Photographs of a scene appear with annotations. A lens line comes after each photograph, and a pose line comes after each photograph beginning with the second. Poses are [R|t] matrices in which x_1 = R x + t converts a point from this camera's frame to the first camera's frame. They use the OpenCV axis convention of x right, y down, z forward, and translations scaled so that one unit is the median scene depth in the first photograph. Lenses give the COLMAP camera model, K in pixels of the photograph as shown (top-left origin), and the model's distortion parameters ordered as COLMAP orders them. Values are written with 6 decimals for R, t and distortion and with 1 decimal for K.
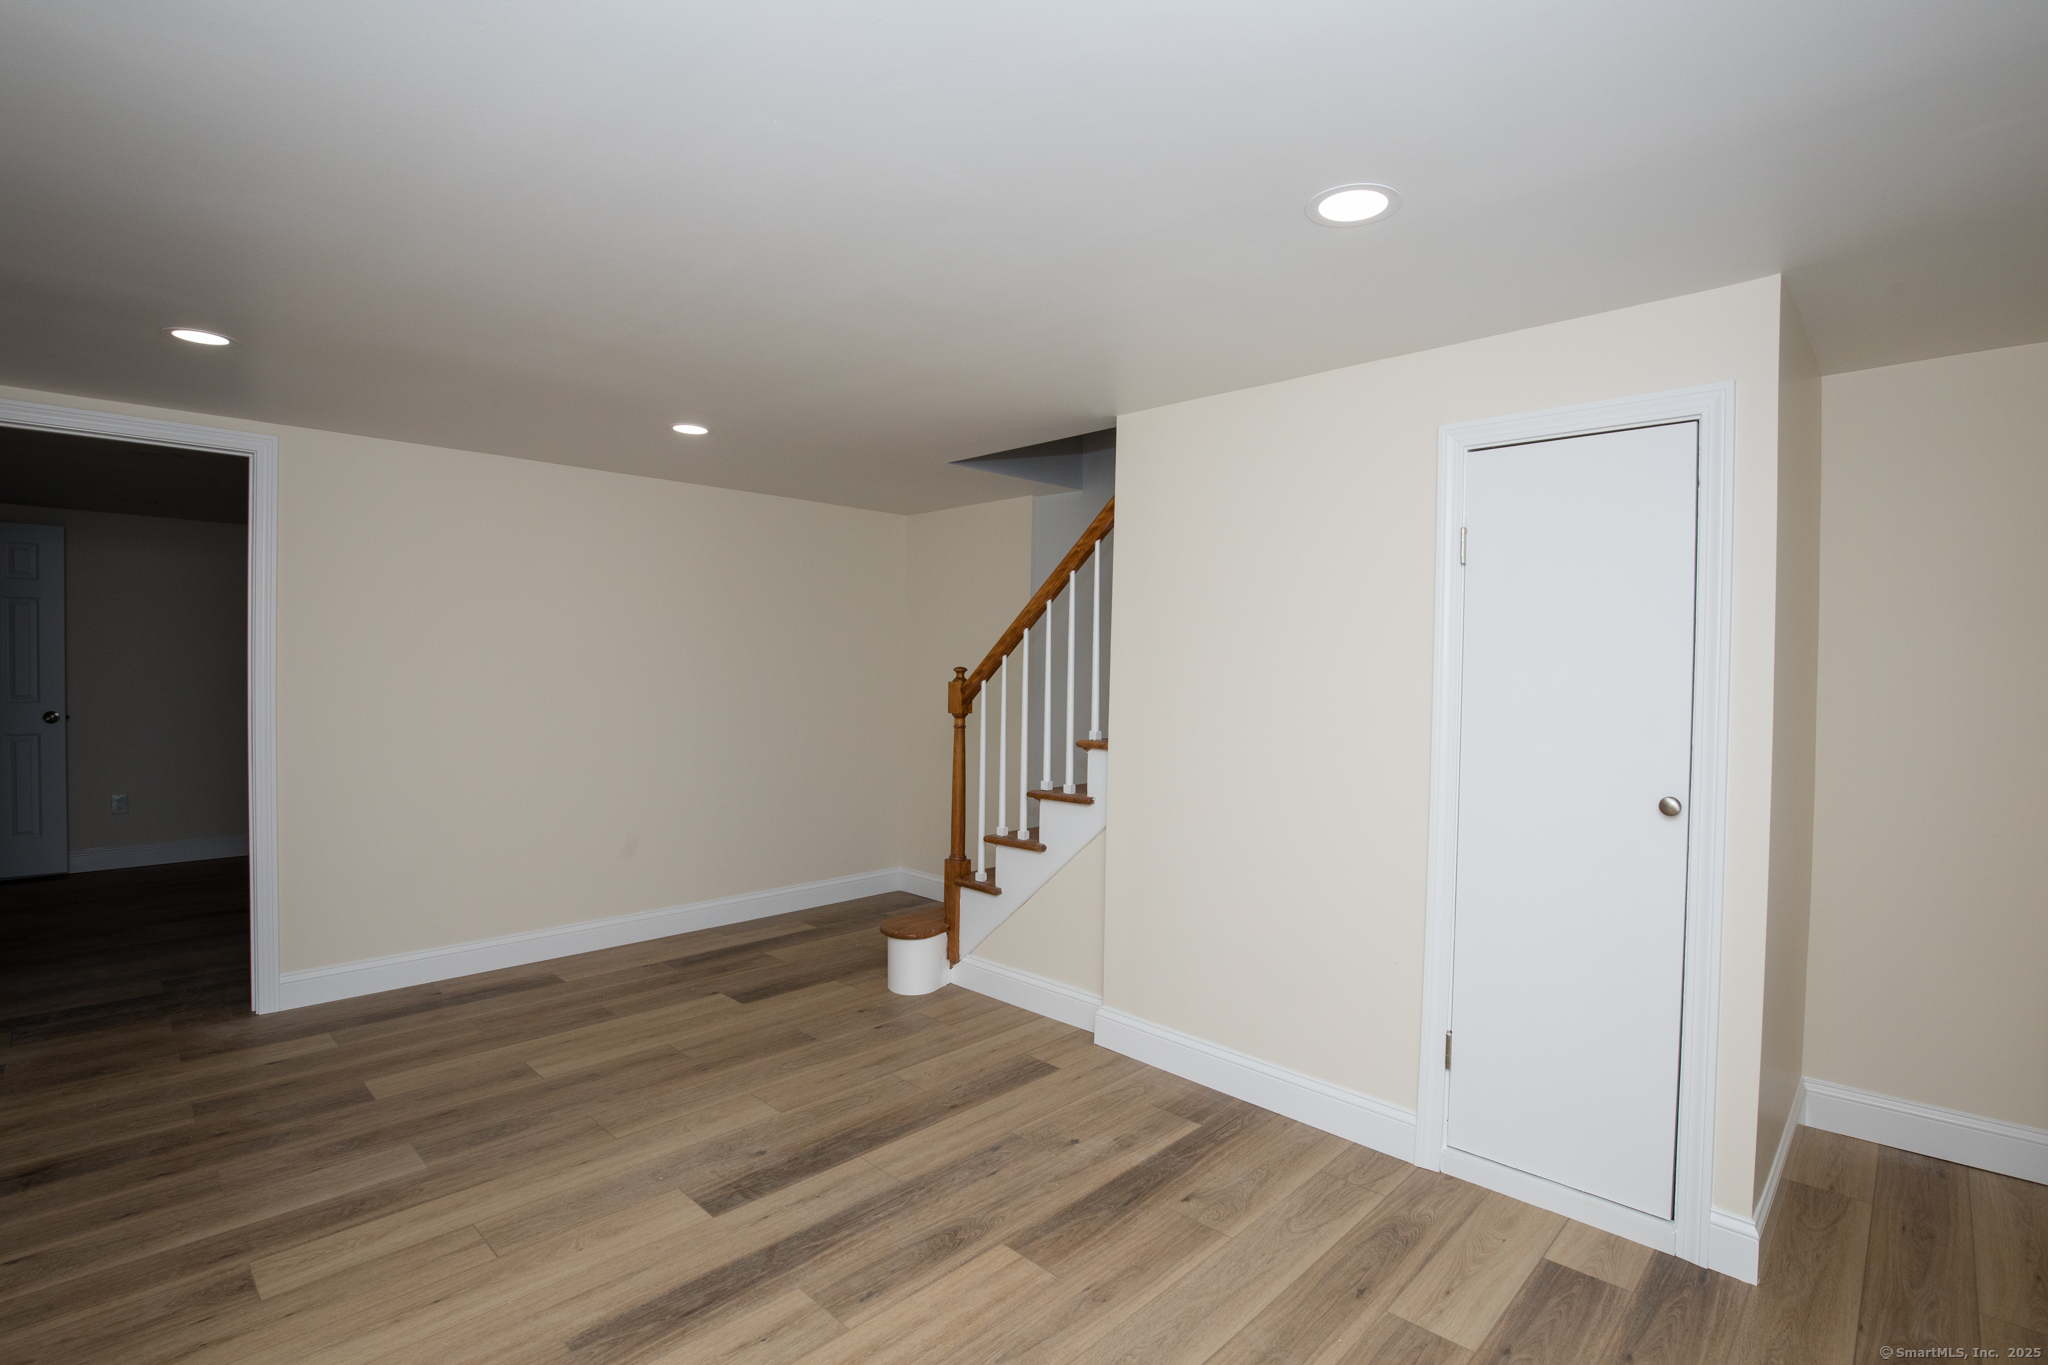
lens RADIAL K [[968.9, 0, 1038.7], [0, 968.9, 680.5], [0, 0, 1]] dist [-0.031496, 0.000050]
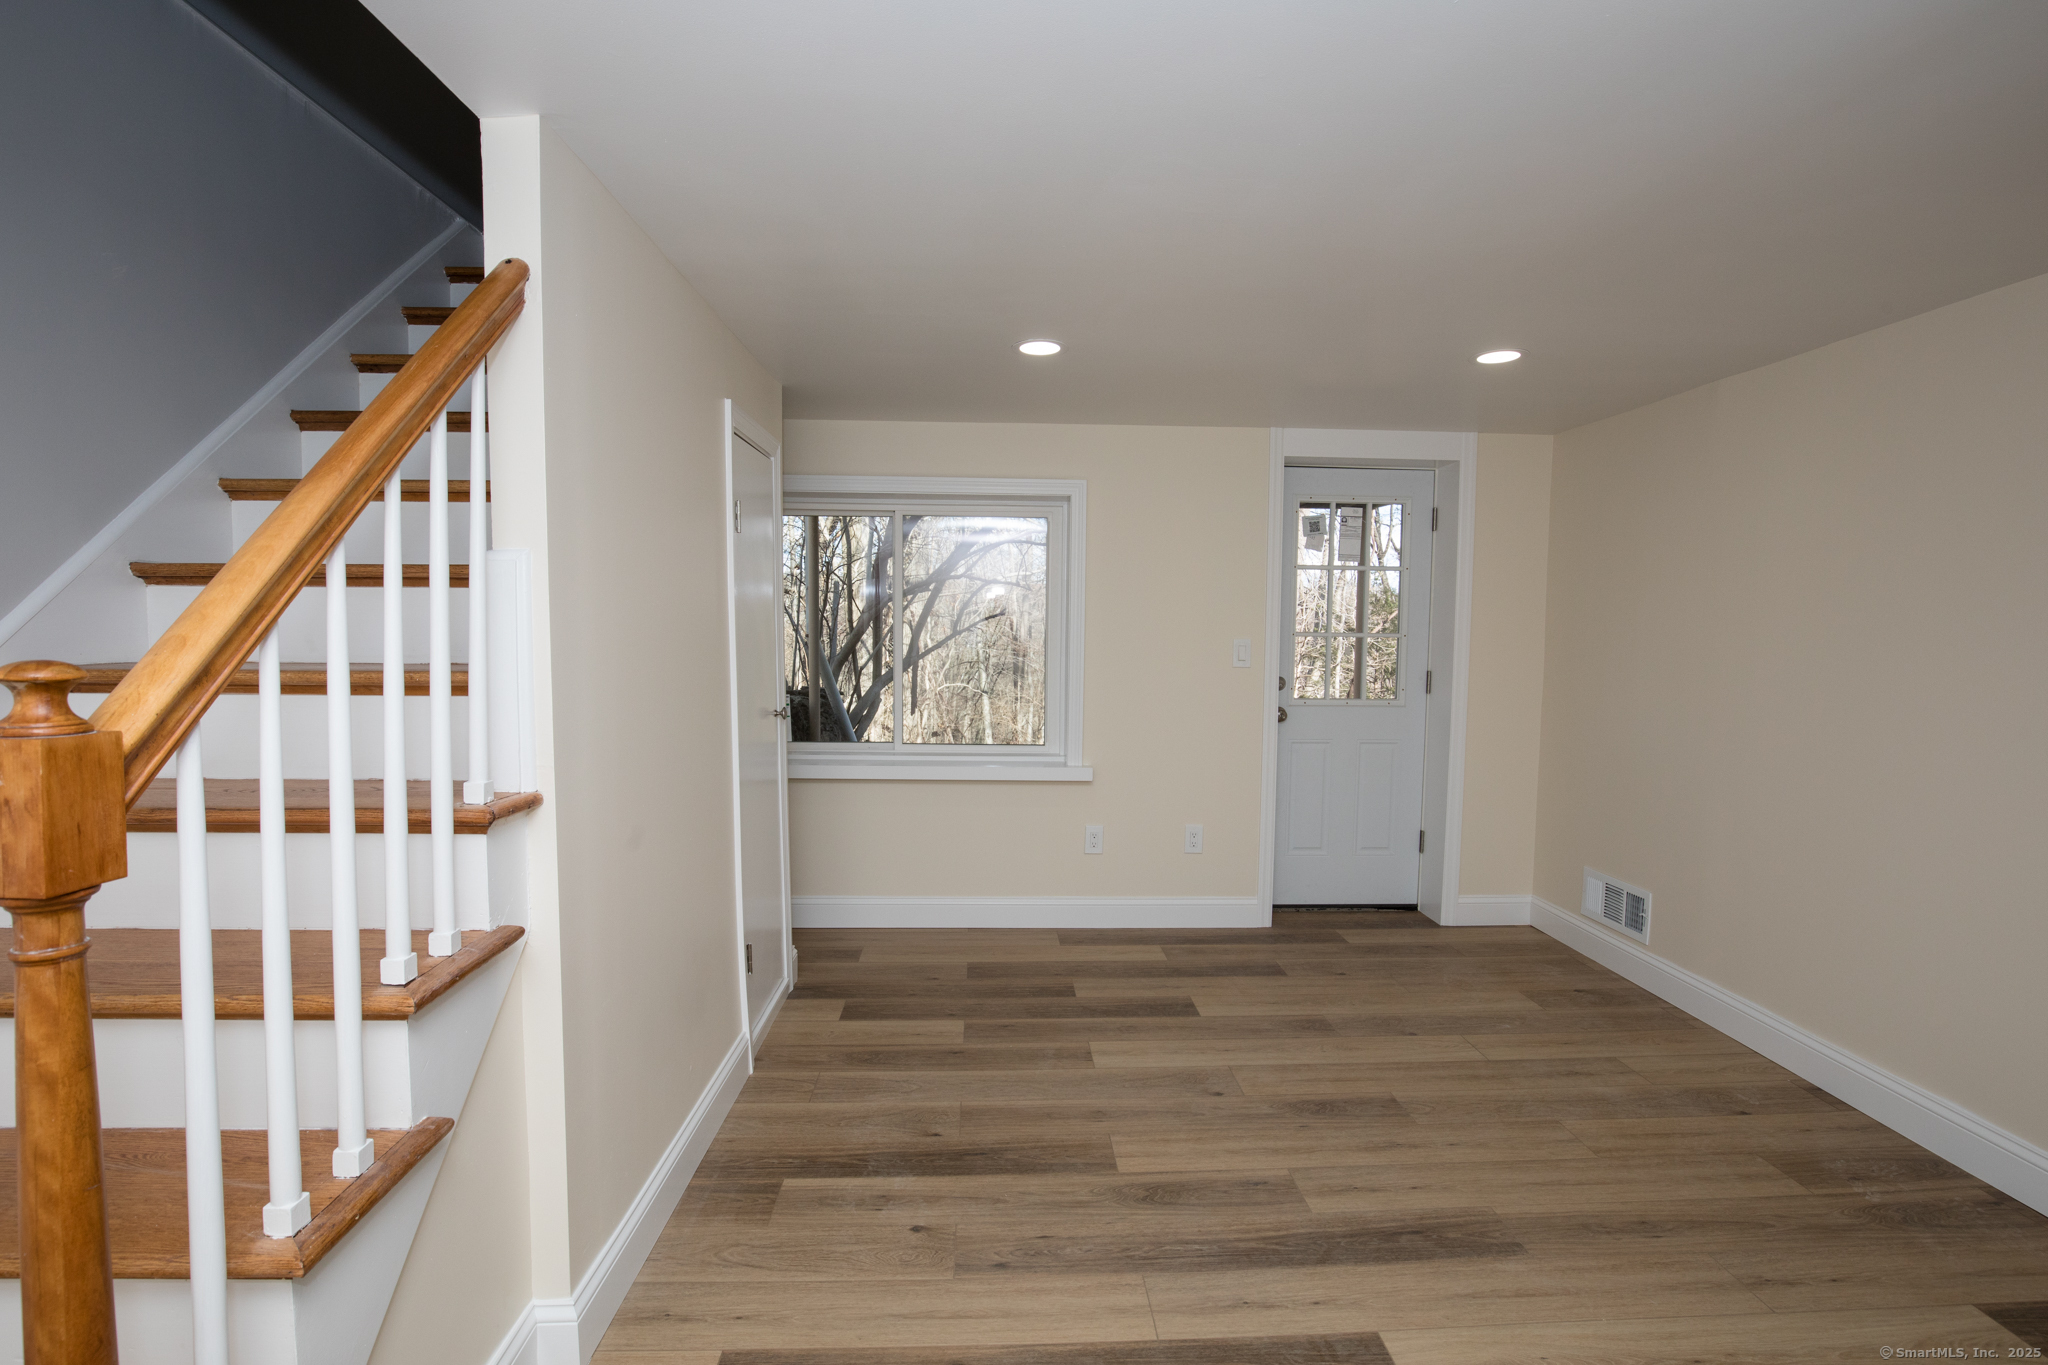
lens RADIAL K [[968.9, 0, 1038.7], [0, 968.9, 680.5], [0, 0, 1]] dist [-0.031496, 0.000050]
pose [[-0.734568, -0.063183, 0.675587, -0.656681], [-0.009536, 0.996518, 0.082830, -0.043863], [-0.678468, 0.054402, -0.732613, 1.805487]]
